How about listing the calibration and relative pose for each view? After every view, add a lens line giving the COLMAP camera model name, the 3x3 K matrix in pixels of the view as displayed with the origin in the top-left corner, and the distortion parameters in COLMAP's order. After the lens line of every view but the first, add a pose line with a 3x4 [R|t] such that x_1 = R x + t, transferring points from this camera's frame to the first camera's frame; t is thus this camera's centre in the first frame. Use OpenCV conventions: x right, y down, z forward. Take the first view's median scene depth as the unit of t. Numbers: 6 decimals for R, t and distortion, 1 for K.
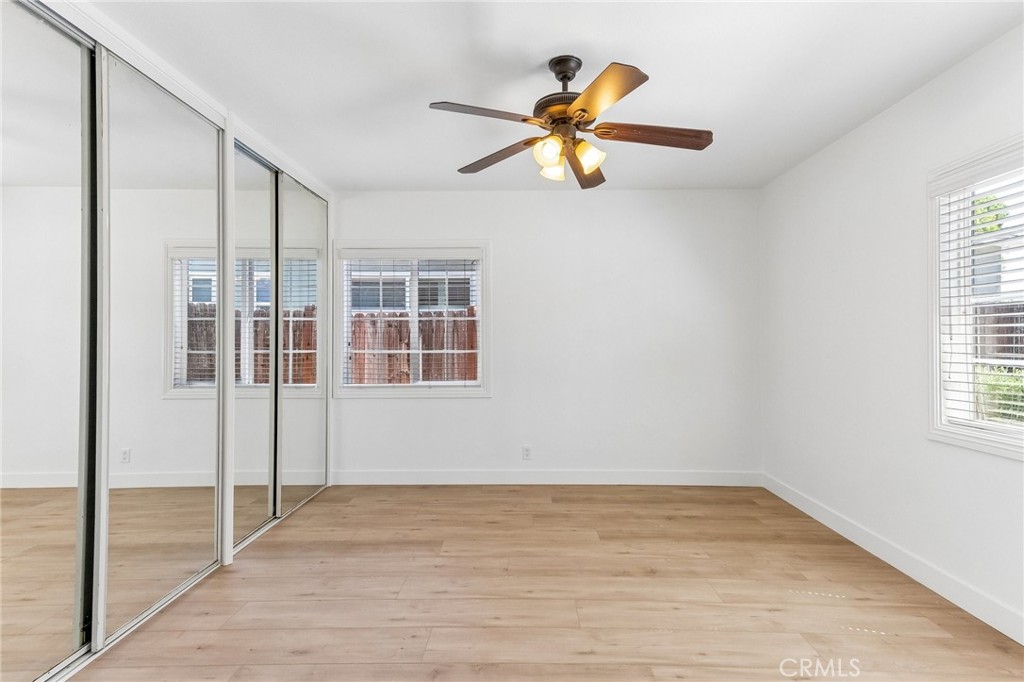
lens RADIAL K [[491.0, 0, 521.7], [0, 491.0, 339.6], [0, 0, 1]] dist [0.029057, -0.001087]
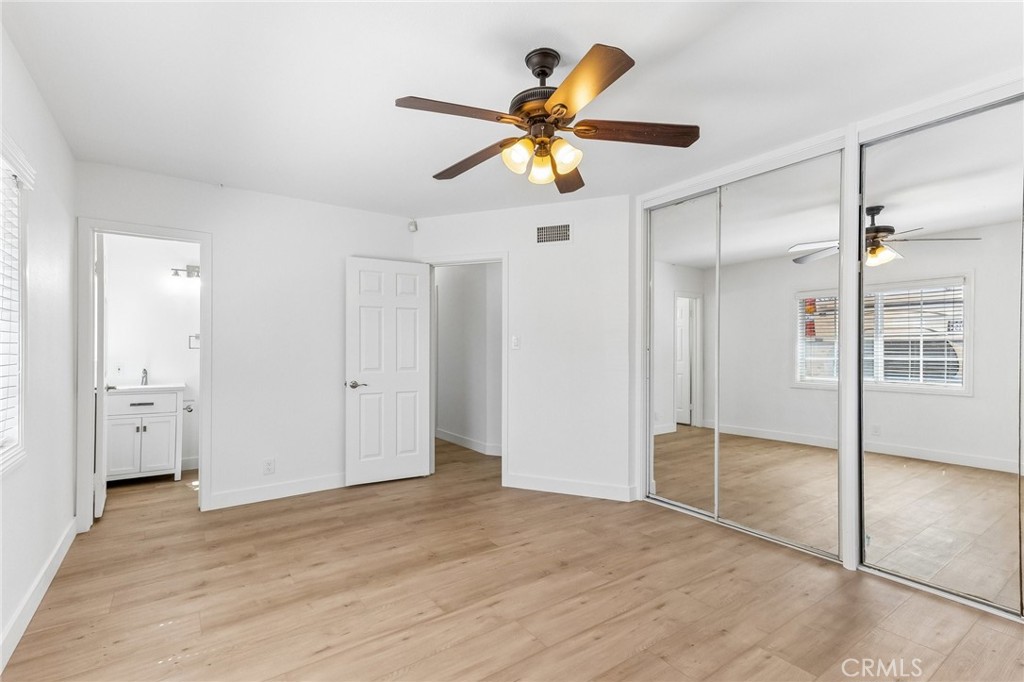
lens RADIAL K [[465.6, 0, 499.2], [0, 465.6, 347.7], [0, 0, 1]] dist [0.023540, -0.000771]
pose [[-0.815256, -0.004746, -0.579082, 0.497283], [-0.002657, 0.999987, -0.004456, 0.001630], [0.579095, -0.002095, -0.815257, 1.224779]]
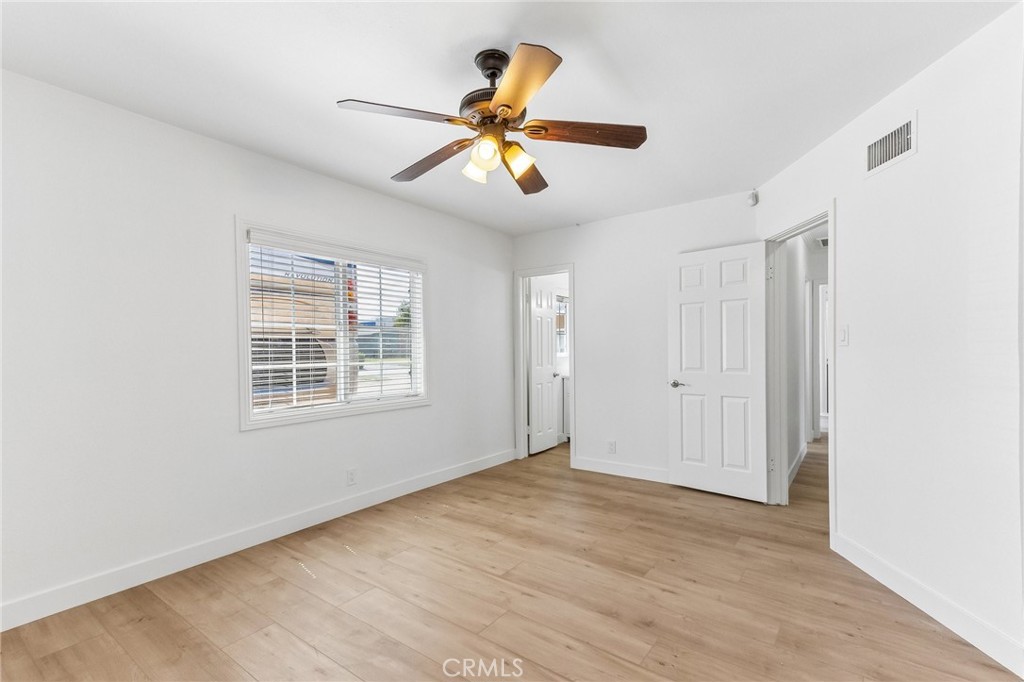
lens RADIAL K [[465.6, 0, 502.7], [0, 465.6, 350.1], [0, 0, 1]] dist [0.023540, -0.000771]
pose [[-0.800672, 0.006734, 0.599066, -0.340635], [0.009322, 0.999956, 0.001218, 0.000147], [-0.599031, 0.006560, -0.800699, 1.252503]]
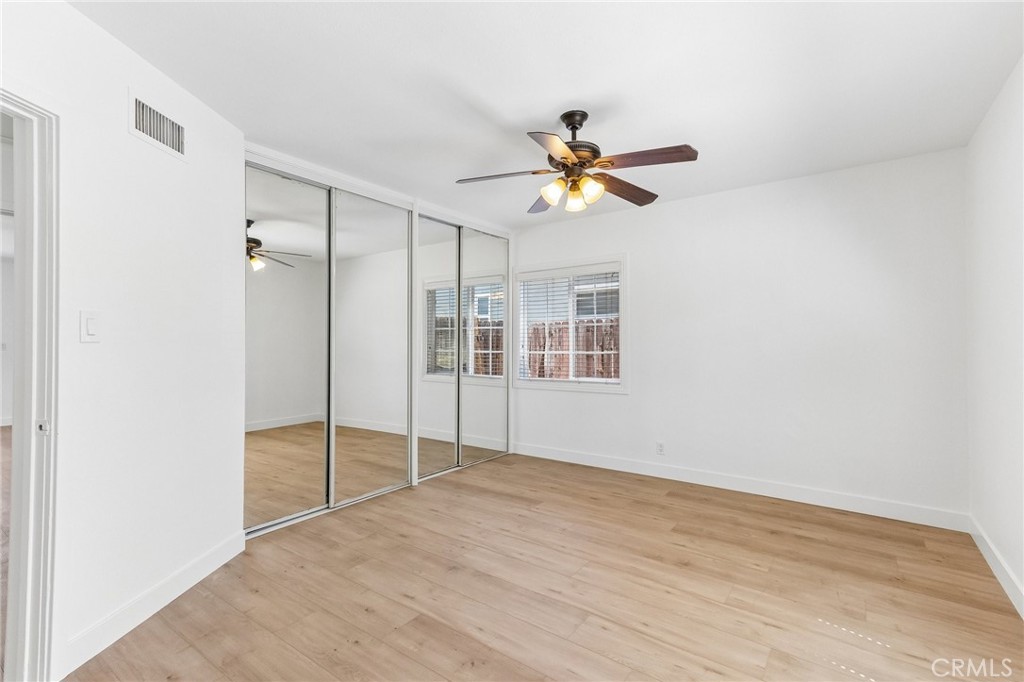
lens RADIAL K [[465.6, 0, 511.2], [0, 465.6, 341.5], [0, 0, 1]] dist [0.023540, -0.000771]
pose [[0.812524, -0.003722, -0.582915, 0.461250], [0.002469, 0.999993, -0.002944, 0.000381], [0.582922, 0.000953, 0.812527, -0.019312]]
